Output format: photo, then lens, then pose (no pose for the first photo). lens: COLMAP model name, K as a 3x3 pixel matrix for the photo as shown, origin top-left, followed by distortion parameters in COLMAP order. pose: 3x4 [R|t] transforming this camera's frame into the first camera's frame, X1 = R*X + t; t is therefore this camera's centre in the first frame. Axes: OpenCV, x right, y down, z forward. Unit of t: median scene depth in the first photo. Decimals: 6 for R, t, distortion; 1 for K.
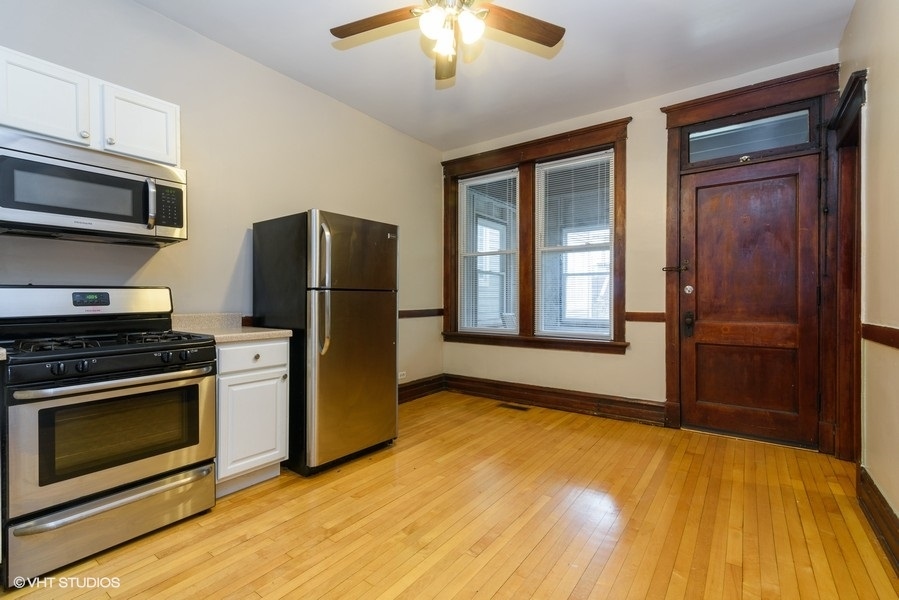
lens RADIAL K [[417.9, 0, 449.5], [0, 417.9, 300.0], [0, 0, 1]] dist [0.014266, -0.000394]
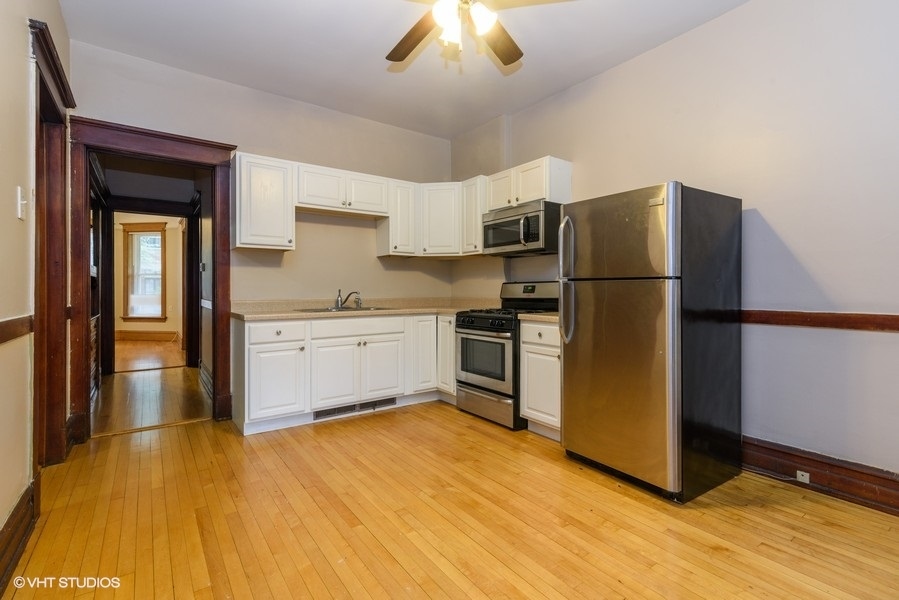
lens RADIAL K [[417.9, 0, 449.5], [0, 417.9, 300.0], [0, 0, 1]] dist [0.014266, -0.000394]
pose [[-0.319088, 0.020118, -0.947512, 0.833383], [-0.008907, 0.999667, 0.024225, 0.002618], [0.947683, 0.016170, -0.318802, 1.152631]]
